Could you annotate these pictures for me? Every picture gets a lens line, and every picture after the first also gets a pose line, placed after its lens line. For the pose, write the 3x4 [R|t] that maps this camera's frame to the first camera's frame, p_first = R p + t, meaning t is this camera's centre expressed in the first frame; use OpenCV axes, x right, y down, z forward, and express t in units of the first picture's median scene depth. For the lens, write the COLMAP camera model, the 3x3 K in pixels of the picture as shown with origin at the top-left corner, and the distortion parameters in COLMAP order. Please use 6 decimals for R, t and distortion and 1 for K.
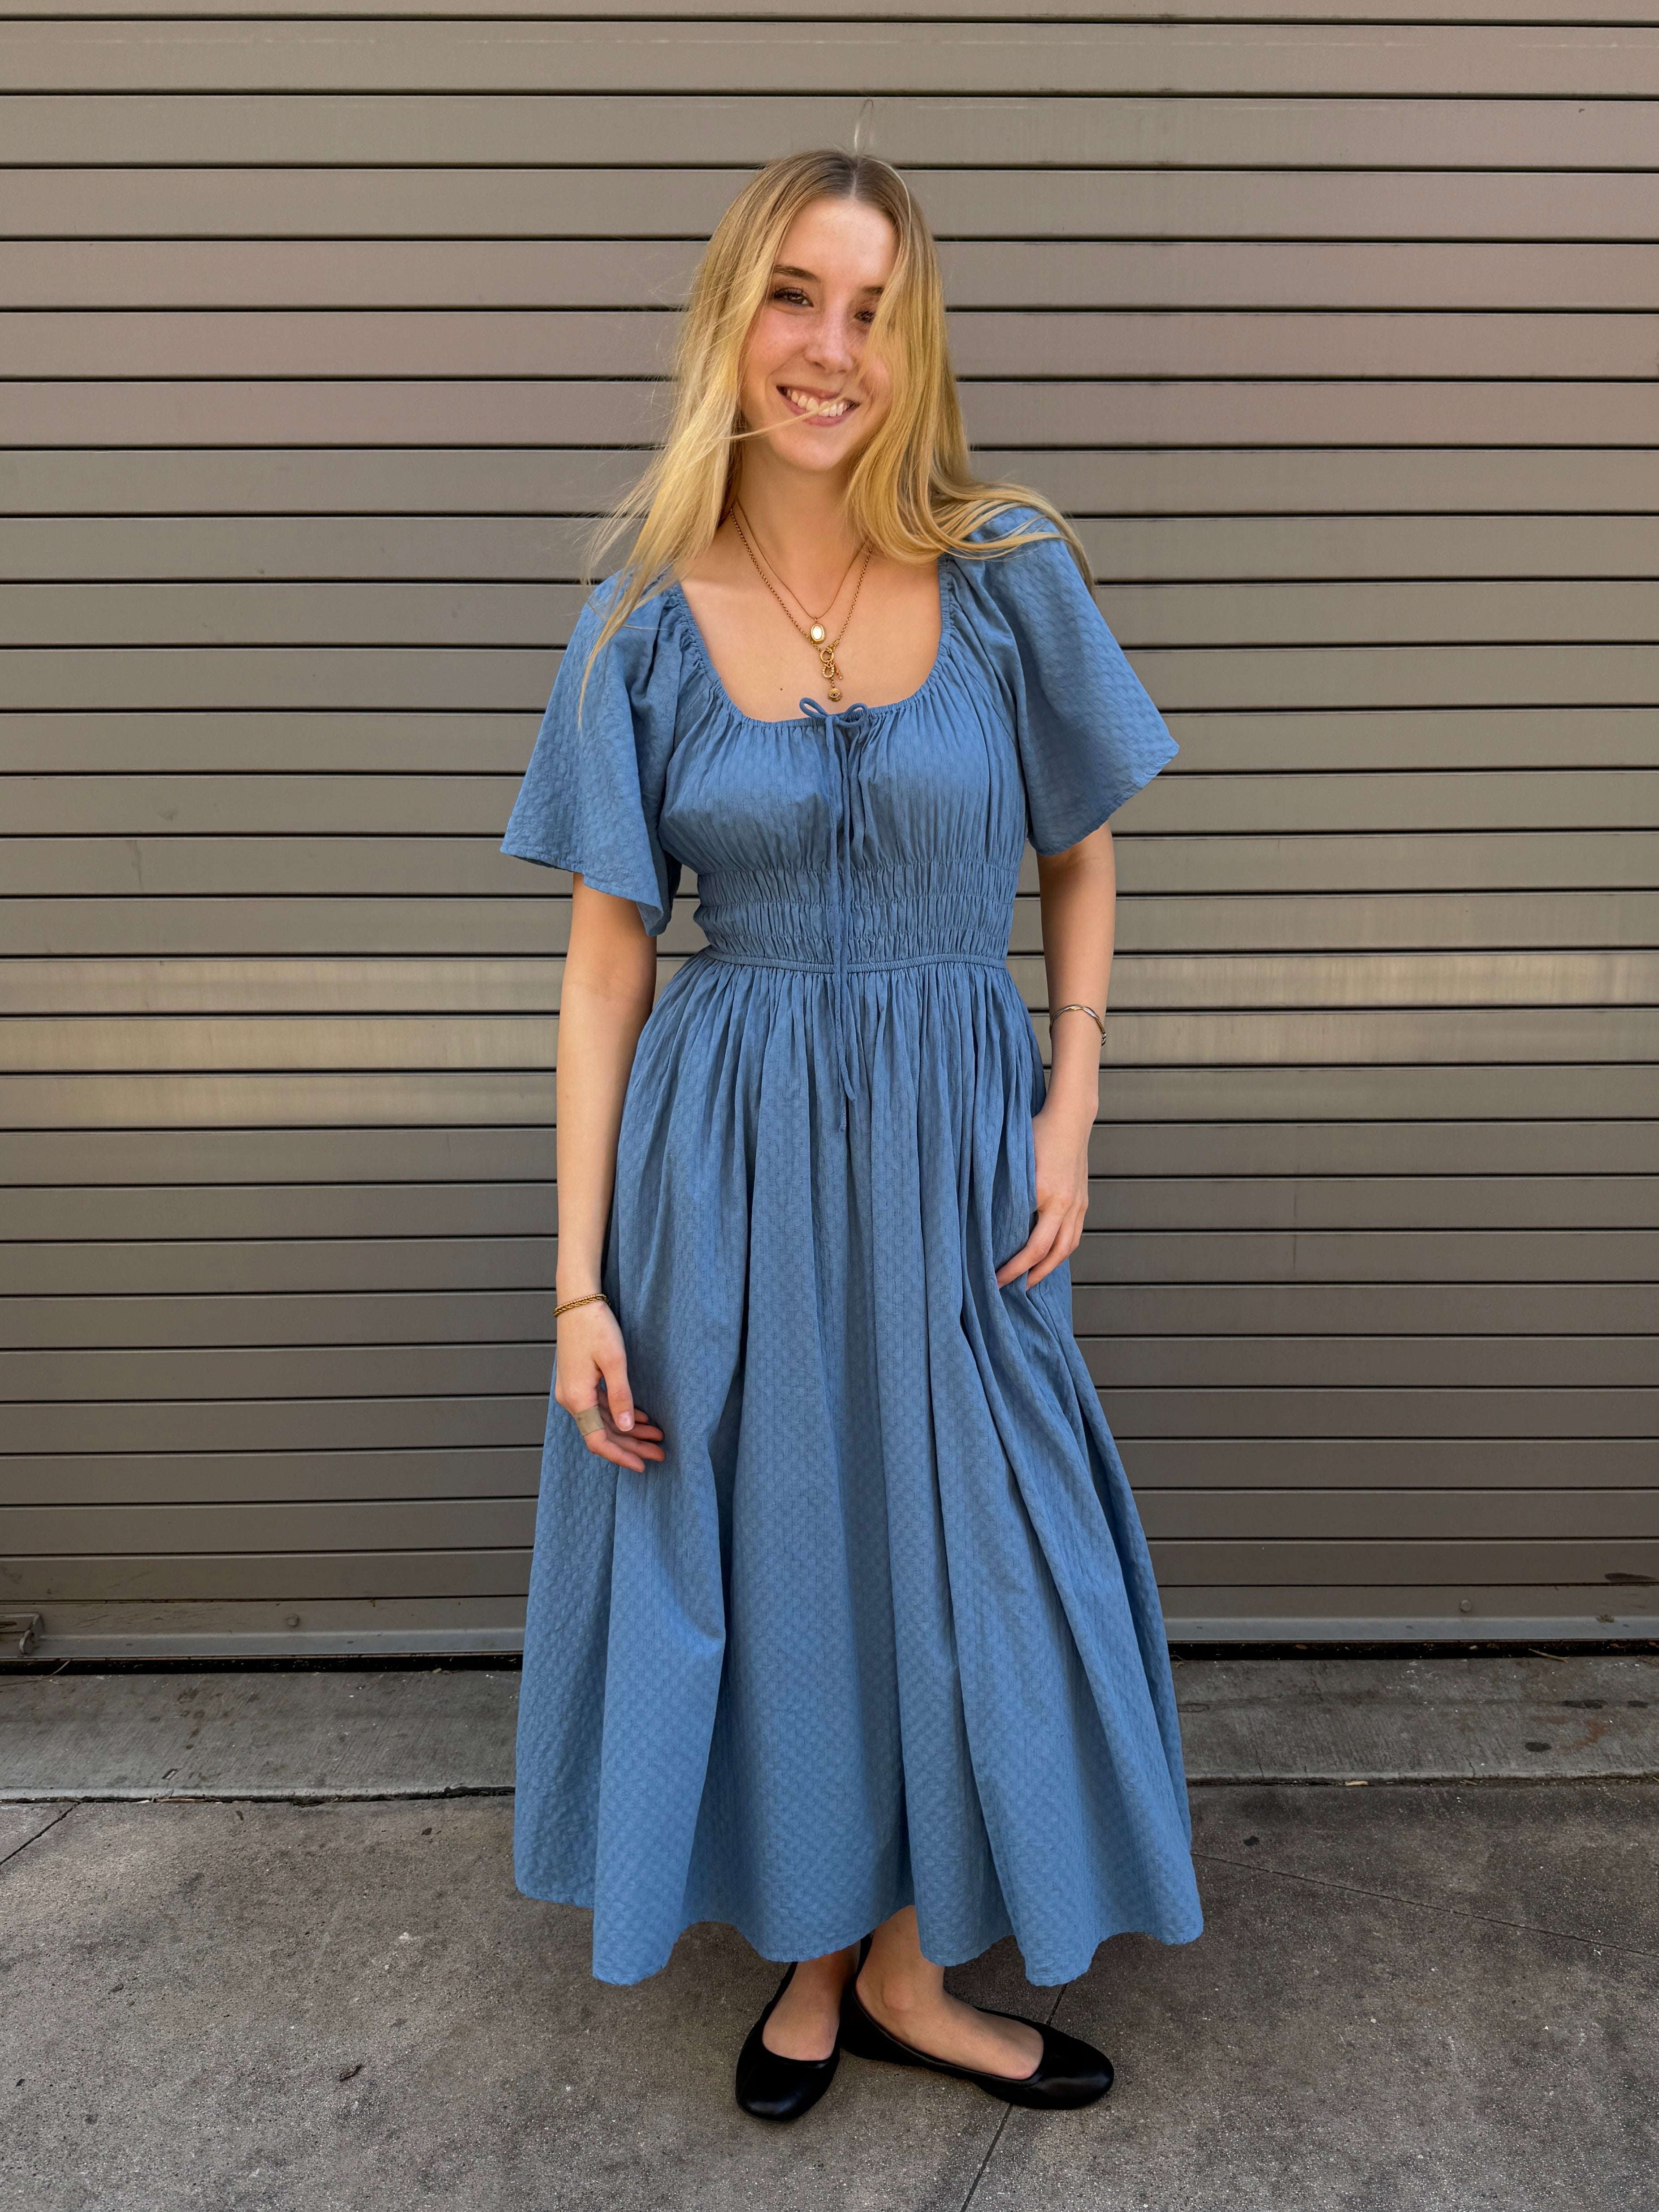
lens RADIAL K [[1875.0, 0, 959.7], [0, 1875.0, 1100.0], [0, 0, 1]] dist [0.000584, -0.017793]
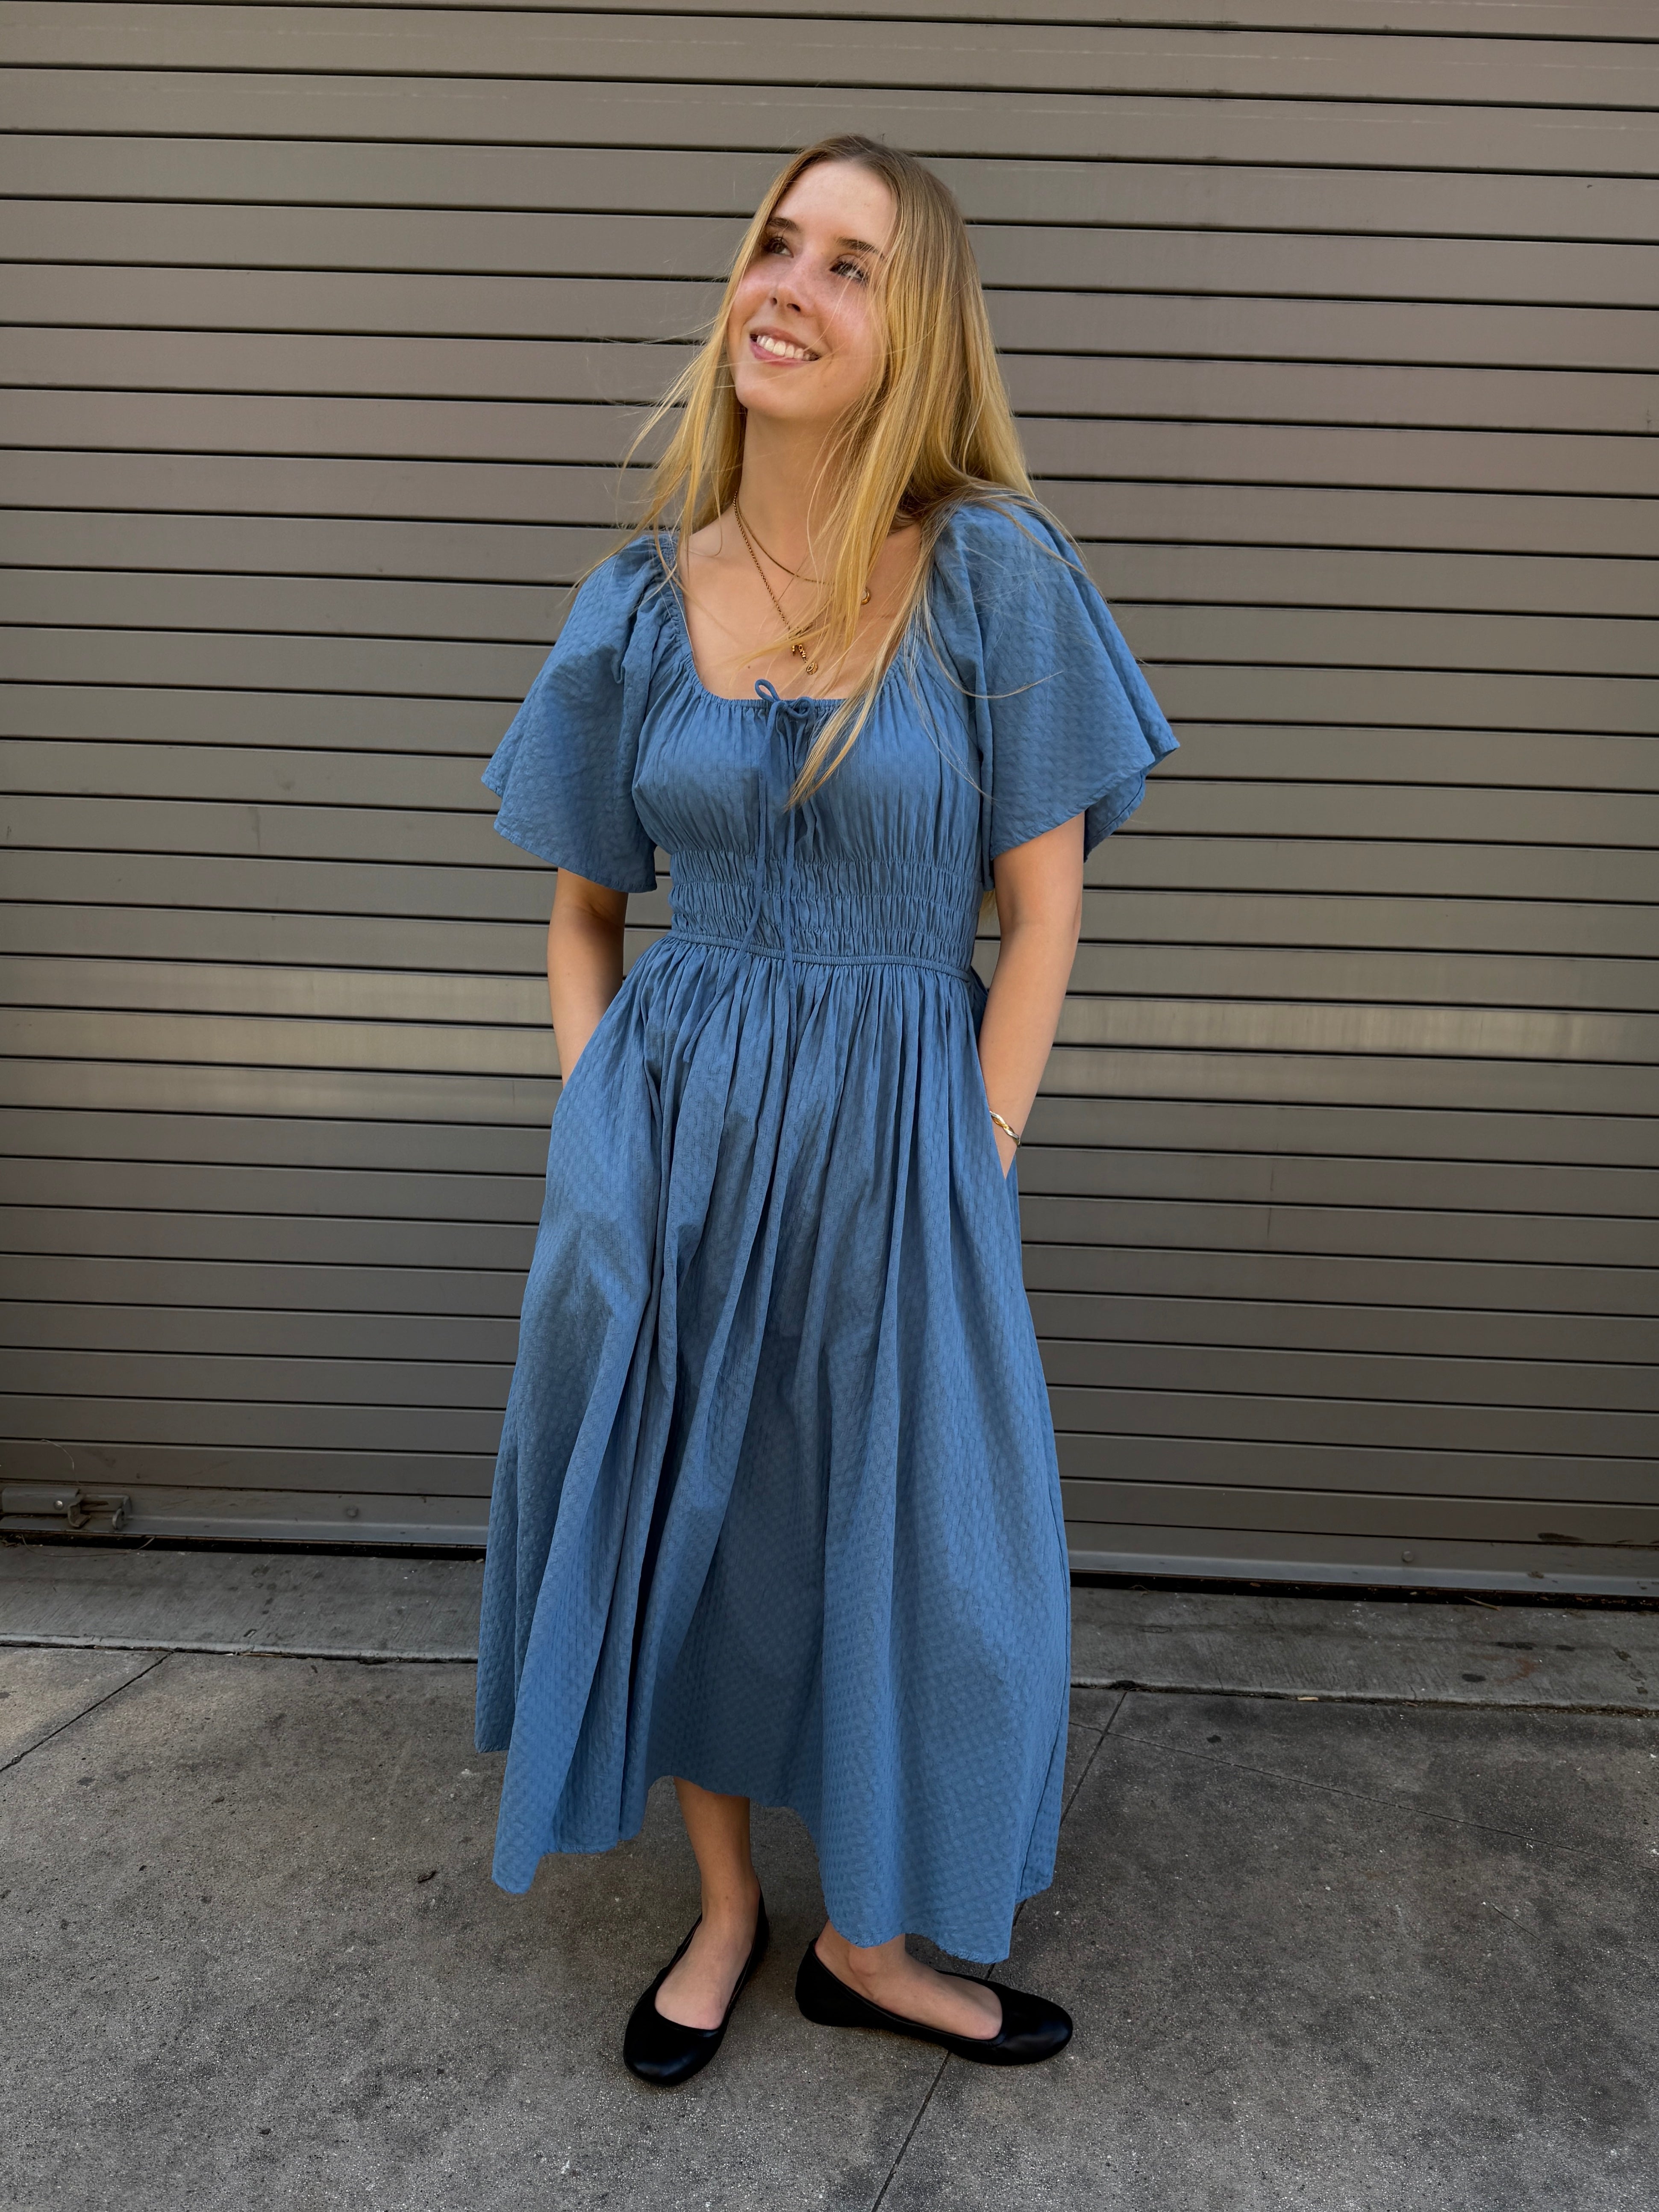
lens RADIAL K [[1806.8, 0, 786.6], [0, 1806.8, 1175.1], [0, 0, 1]] dist [0.001116, -0.022026]
pose [[0.998232, 0.043850, -0.040115, -0.070674], [-0.043524, 0.999012, 0.008945, 0.063021], [0.040468, -0.007183, 0.999155, -0.080620]]
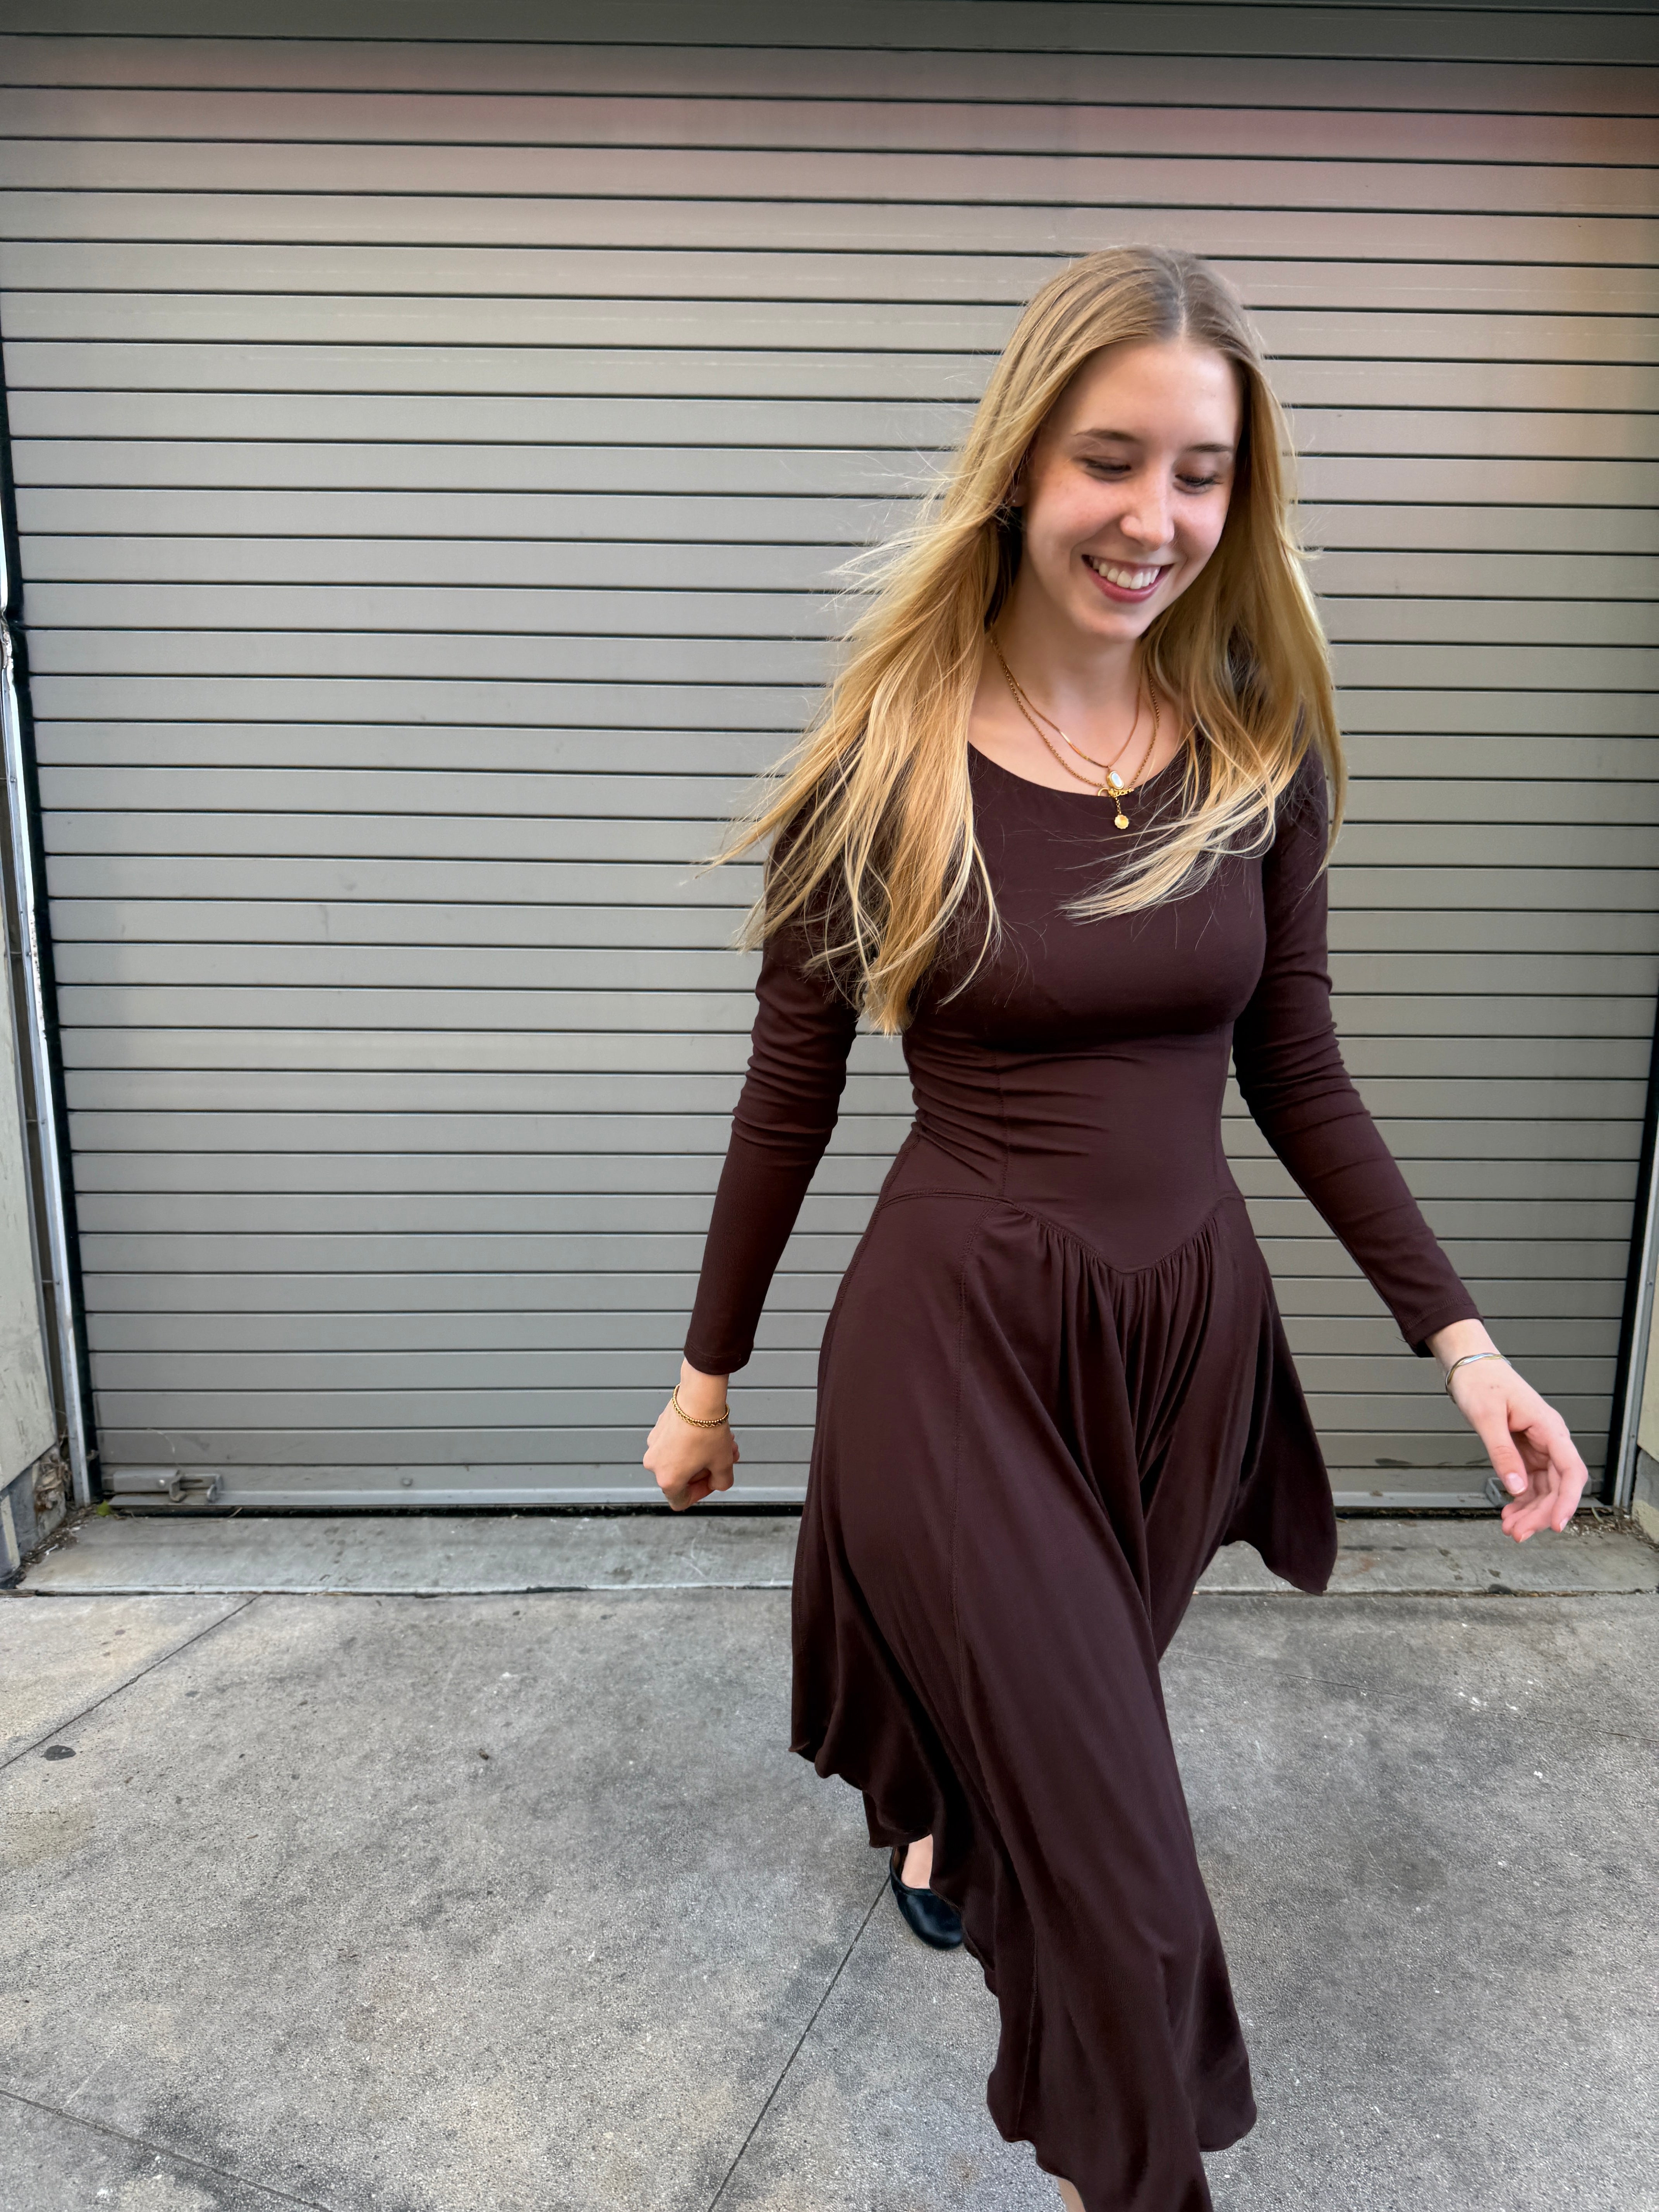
lens RADIAL K [[1633.4, 0, 854.6], [0, 1633.4, 1122.3], [0, 0, 1]] dist [-0.016800, 0.003091]
pose [[0.999939, 0.010852, -0.002104, -0.037703], [-0.010973, 0.997479, -0.070104, 0.113587], [0.001338, 0.070123, 0.997537, -0.224826]]
